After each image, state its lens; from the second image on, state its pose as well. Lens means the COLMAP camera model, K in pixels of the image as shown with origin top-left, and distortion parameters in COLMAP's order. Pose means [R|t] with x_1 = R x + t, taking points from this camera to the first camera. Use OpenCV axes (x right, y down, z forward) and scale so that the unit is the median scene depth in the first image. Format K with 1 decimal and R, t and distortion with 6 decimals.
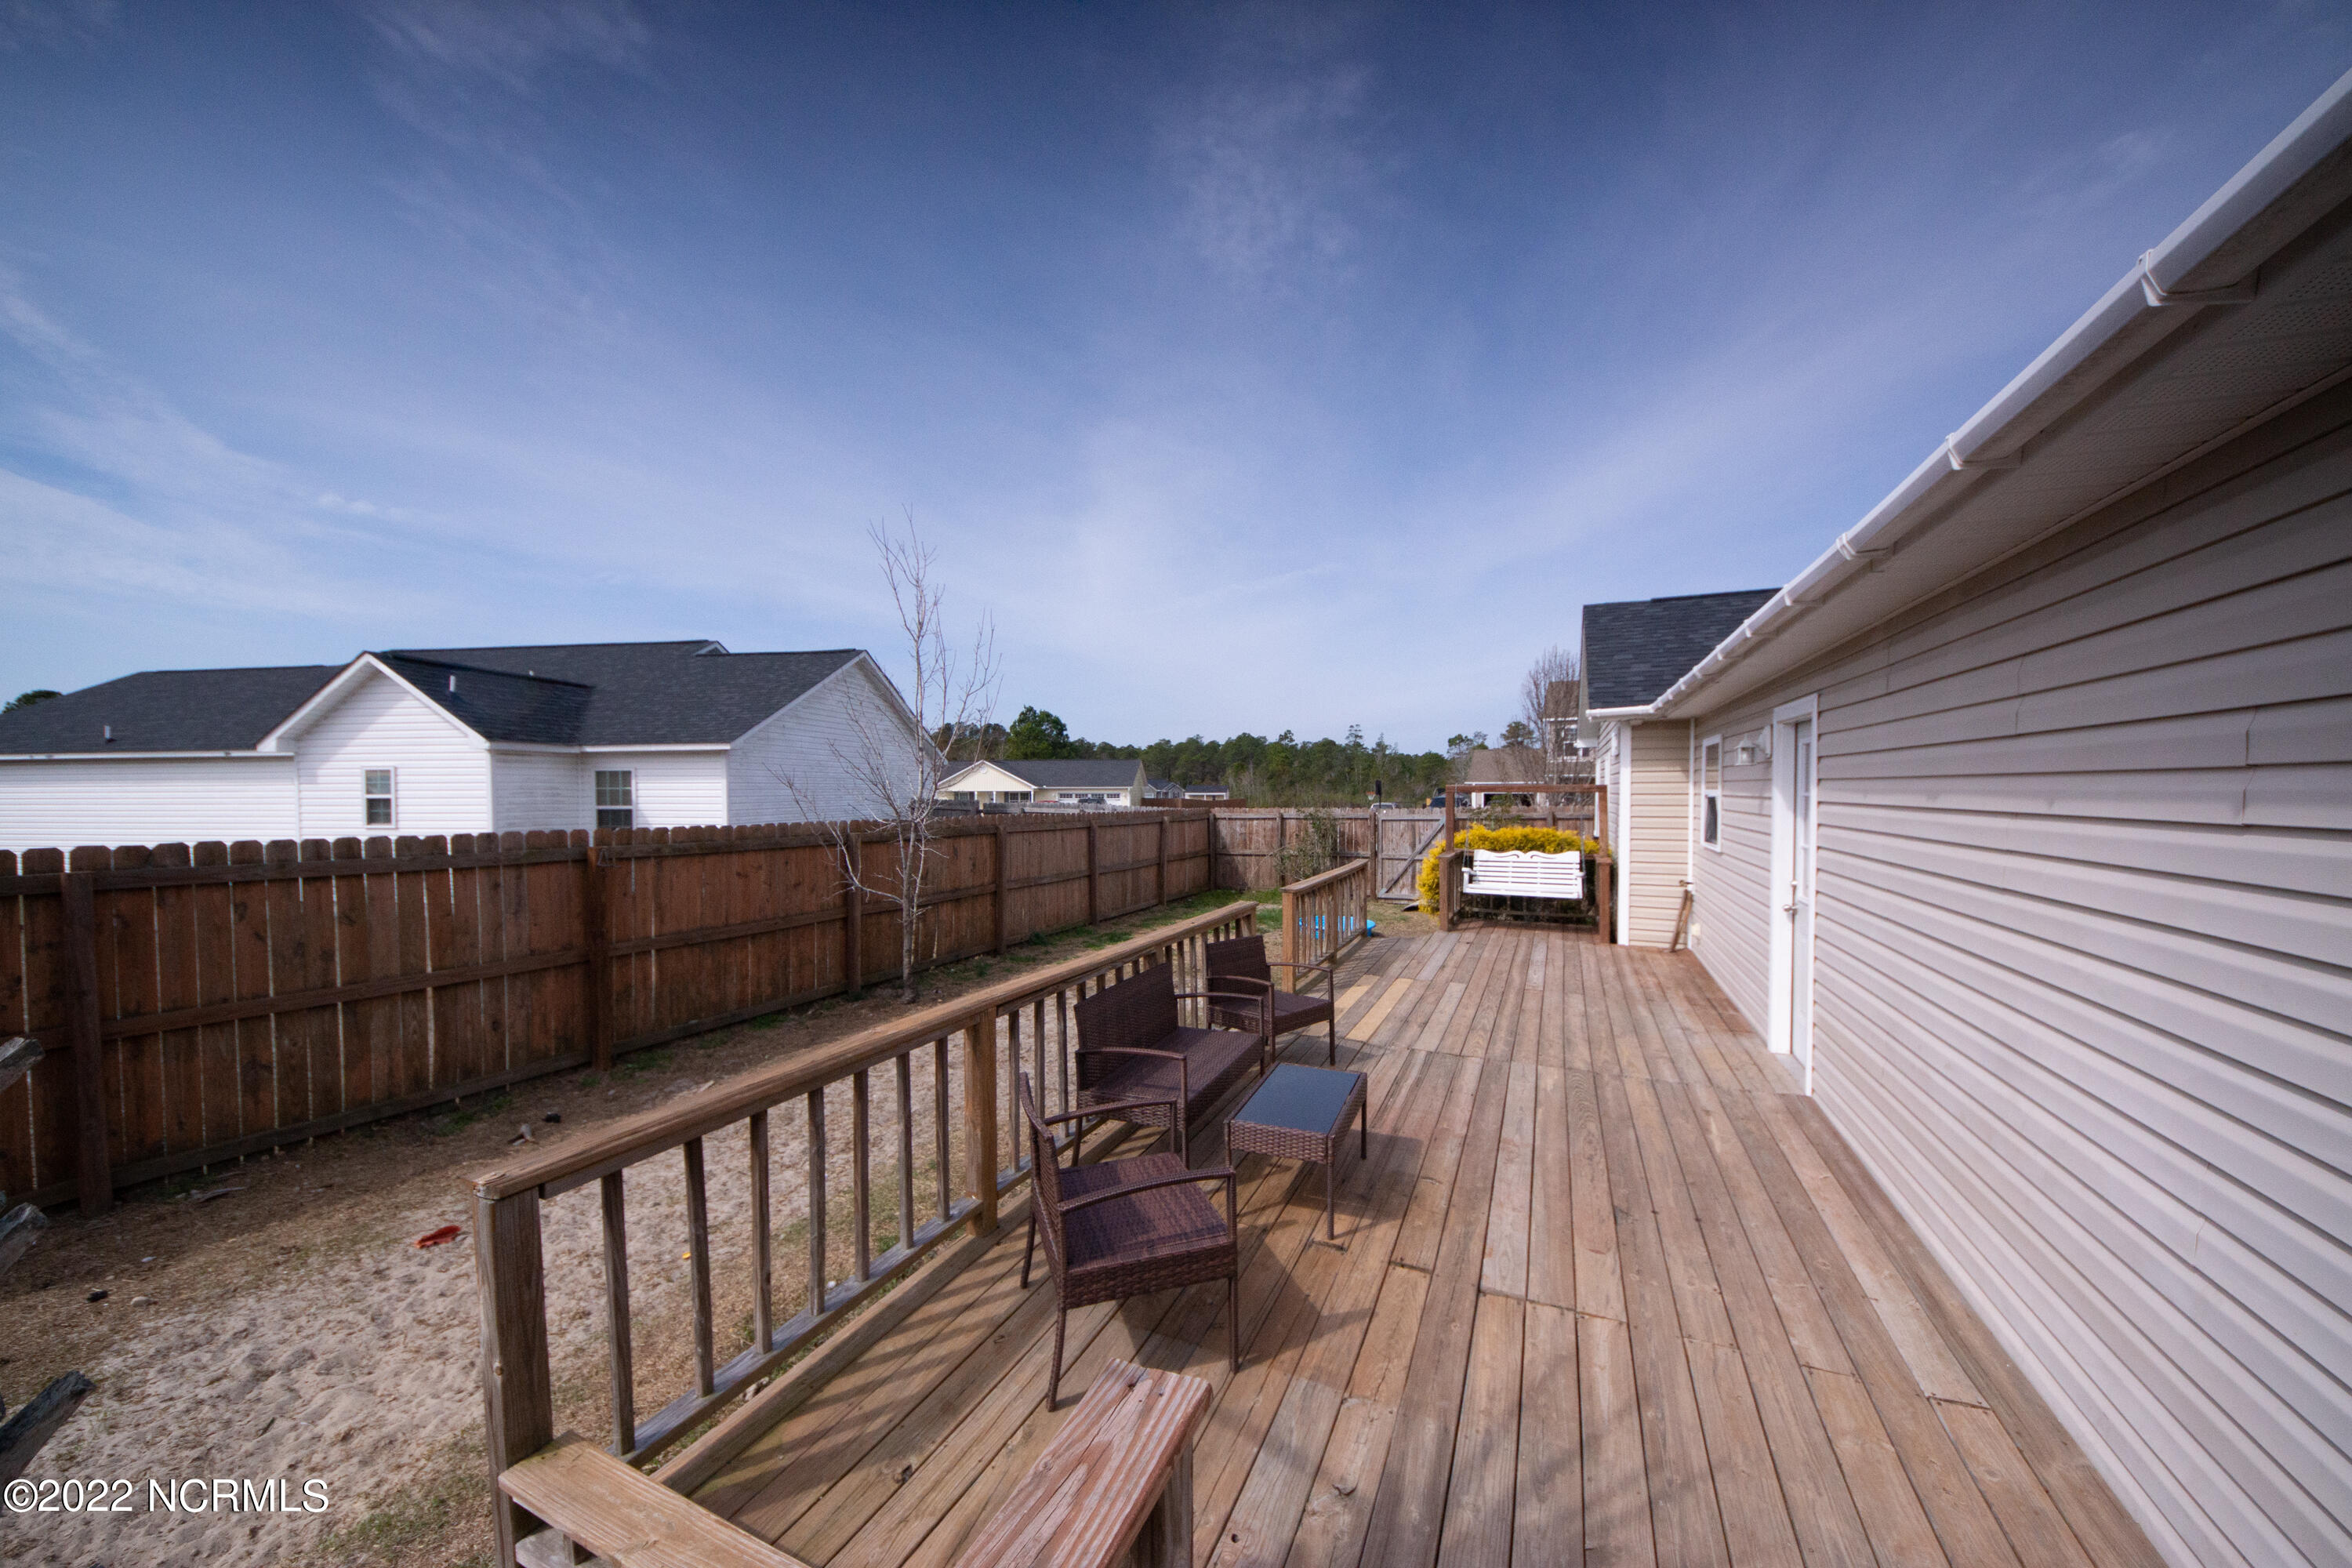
lens RADIAL K [[831.0, 0, 1162.0], [0, 831.0, 813.4], [0, 0, 1]] dist [0.035124, -0.022698]
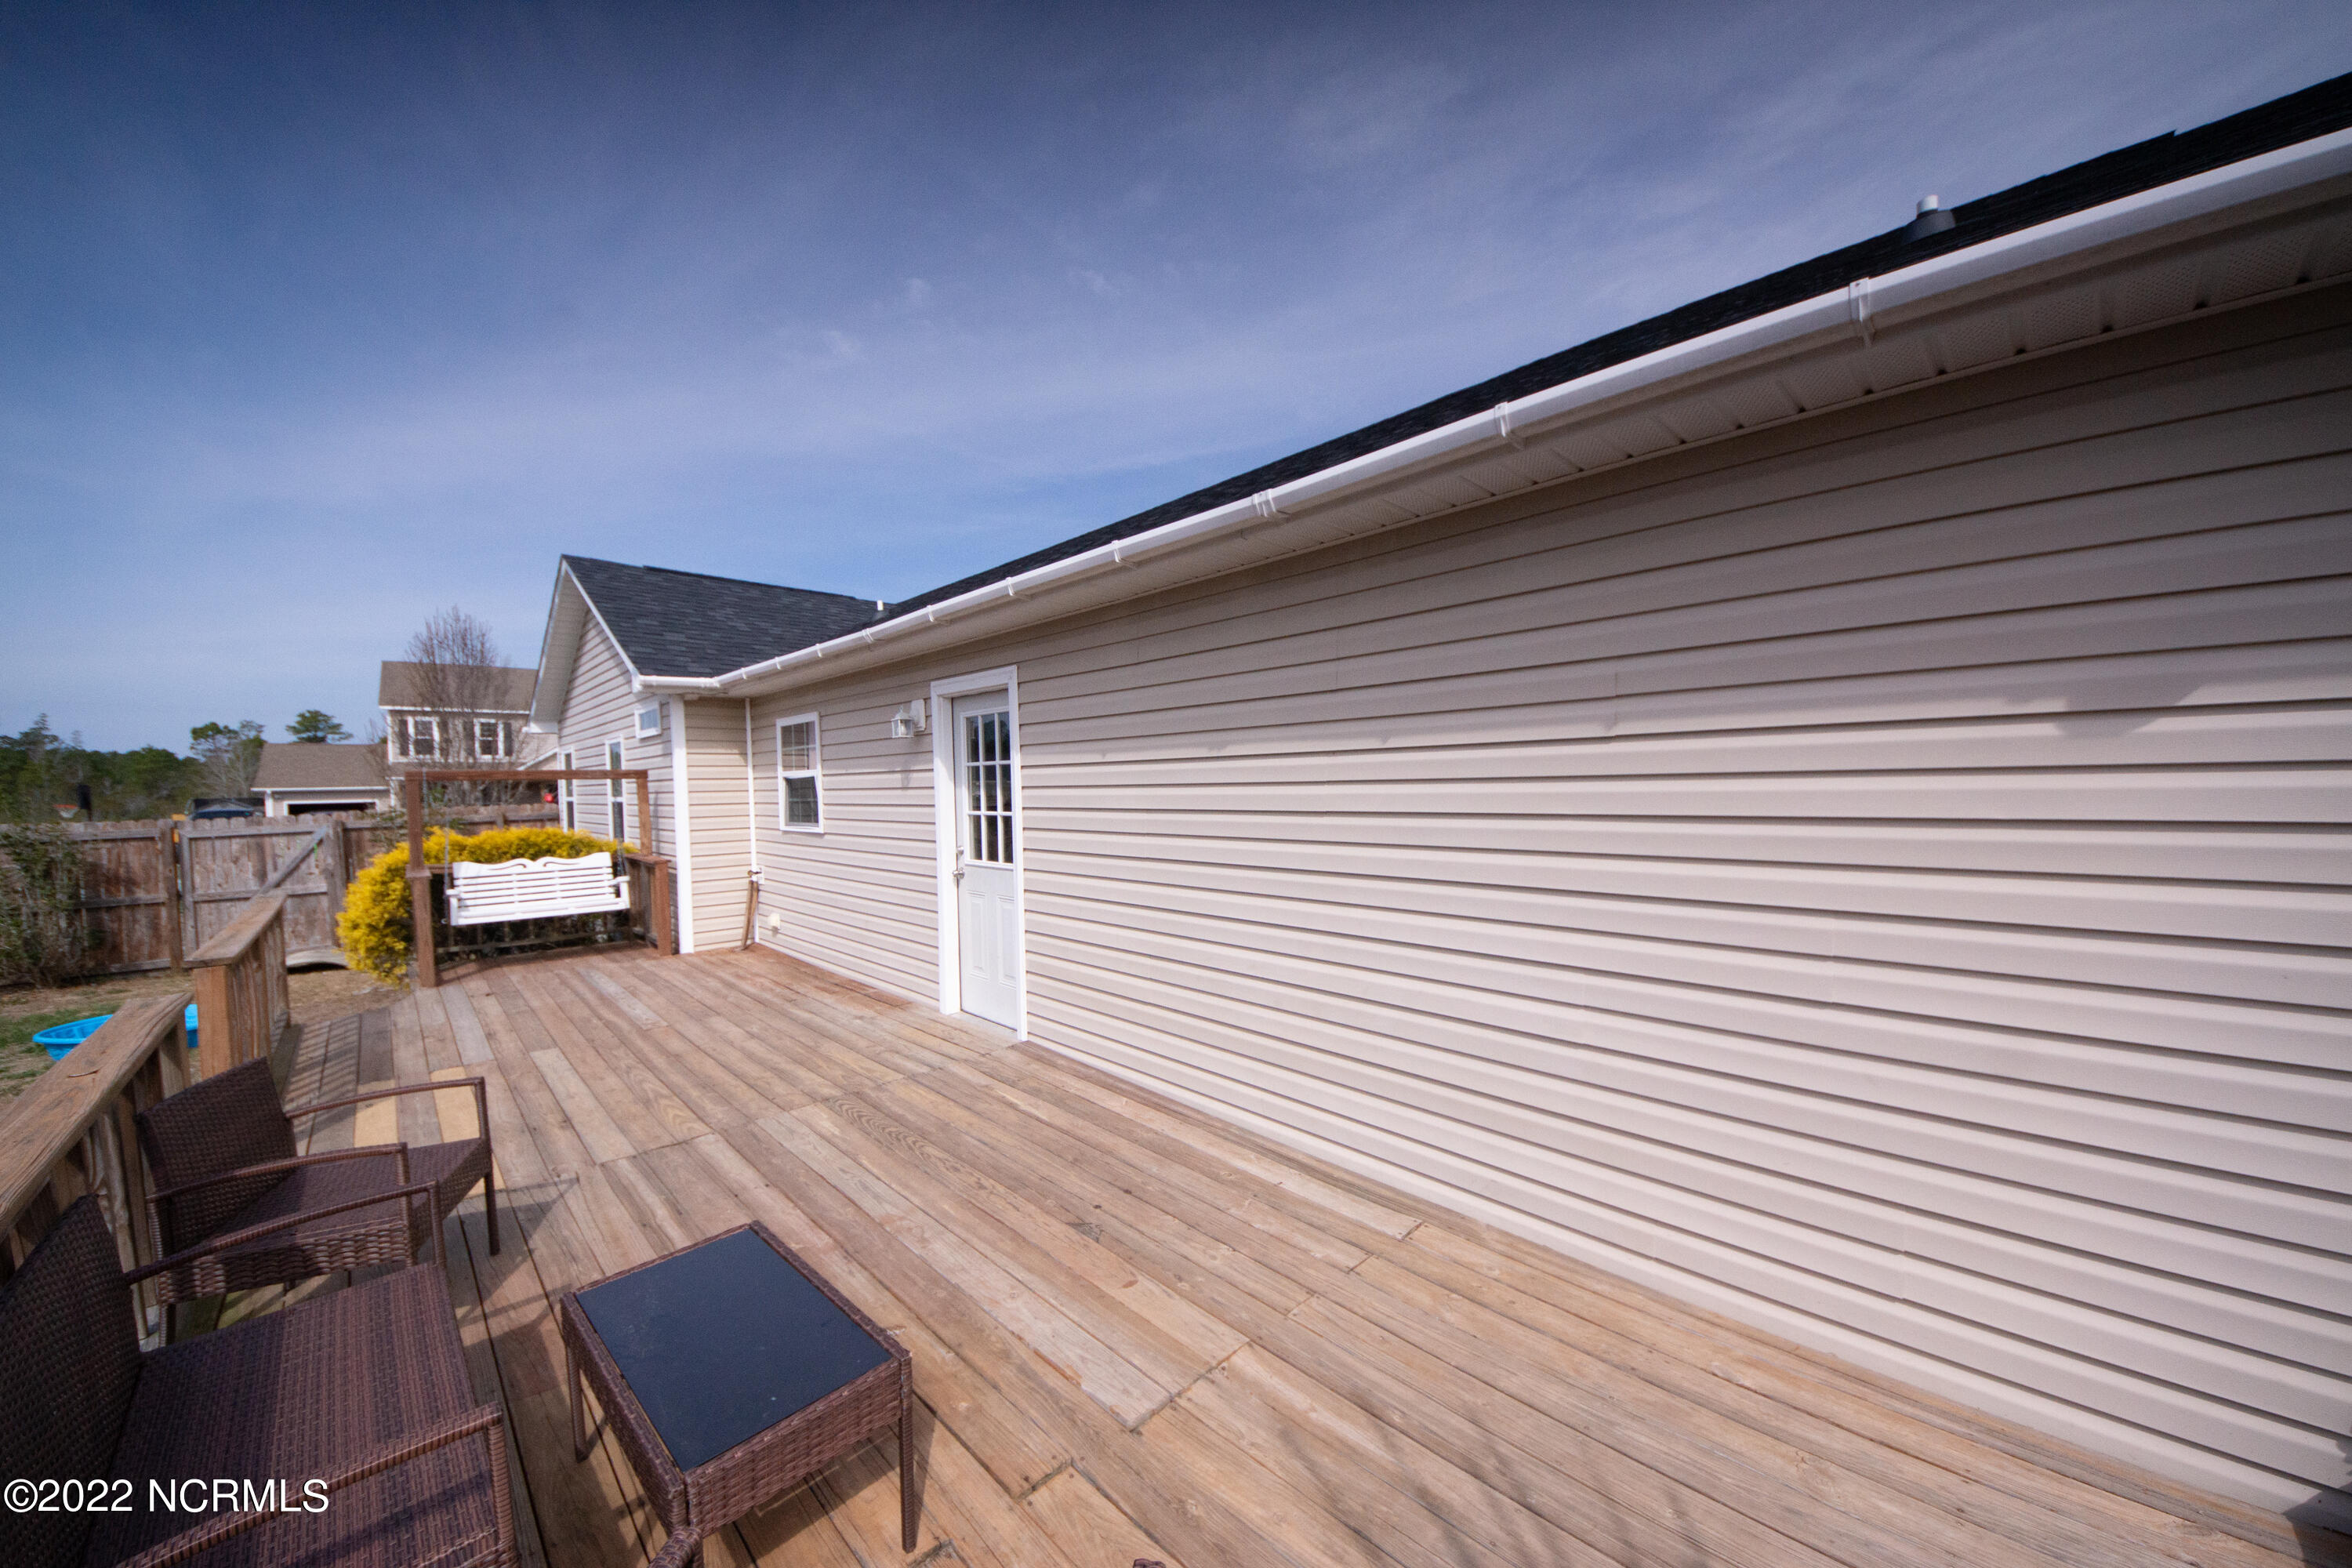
lens RADIAL K [[831.0, 0, 1162.0], [0, 831.0, 813.4], [0, 0, 1]] dist [0.035124, -0.022698]
pose [[0.366481, -0.039941, 0.929568, -0.116615], [0.046975, 0.998598, 0.024387, 0.023081], [-0.929239, 0.034729, 0.367843, 0.352301]]
